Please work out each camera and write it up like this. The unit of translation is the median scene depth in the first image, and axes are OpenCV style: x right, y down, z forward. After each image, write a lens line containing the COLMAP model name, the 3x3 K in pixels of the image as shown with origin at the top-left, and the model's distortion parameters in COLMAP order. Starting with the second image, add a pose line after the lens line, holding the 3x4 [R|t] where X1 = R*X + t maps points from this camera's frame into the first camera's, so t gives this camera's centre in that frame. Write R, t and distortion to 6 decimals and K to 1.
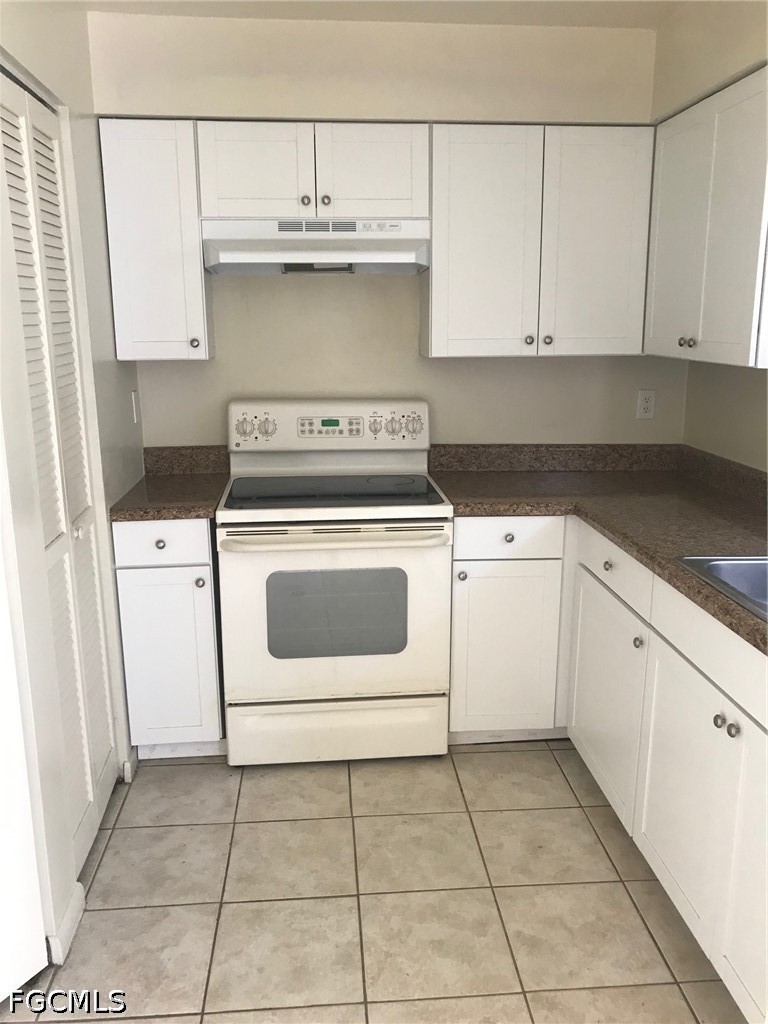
lens RADIAL K [[838.0, 0, 384.0], [0, 838.0, 512.0], [0, 0, 1]] dist [0.030119, -0.052271]
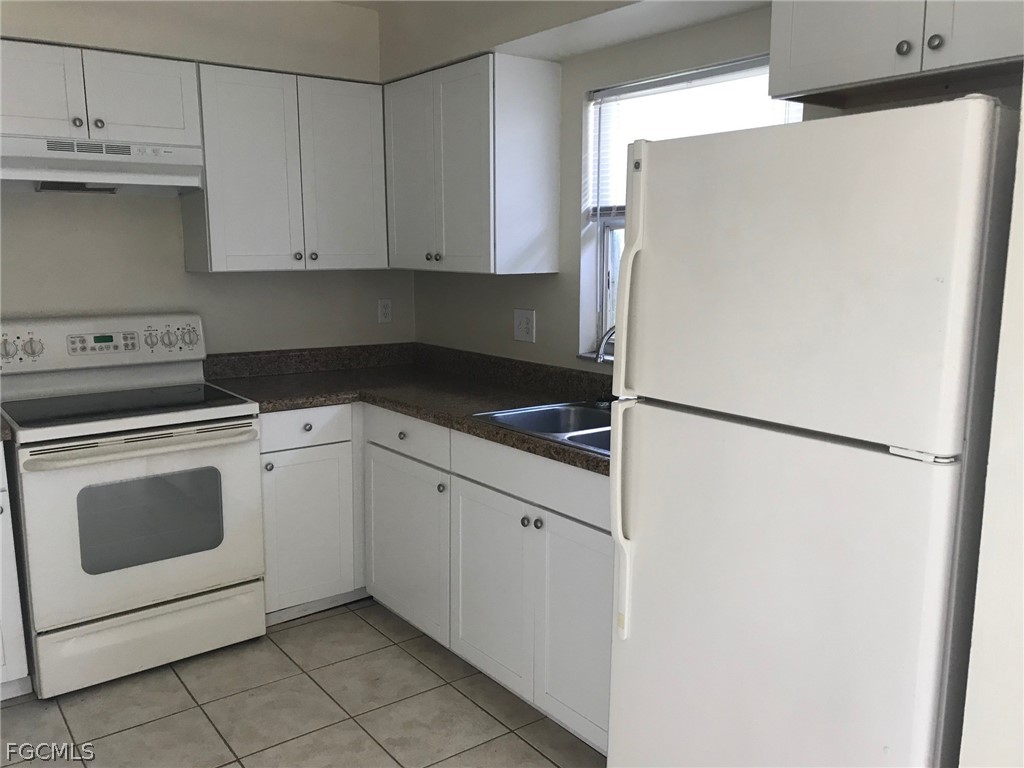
lens RADIAL K [[838.0, 0, 512.0], [0, 838.0, 384.0], [0, 0, 1]] dist [0.030119, -0.052271]
pose [[0.847117, -0.085523, 0.524480, -0.205855], [0.116540, 0.992837, -0.026336, 0.034339], [-0.518471, 0.083432, 0.851015, -0.119384]]
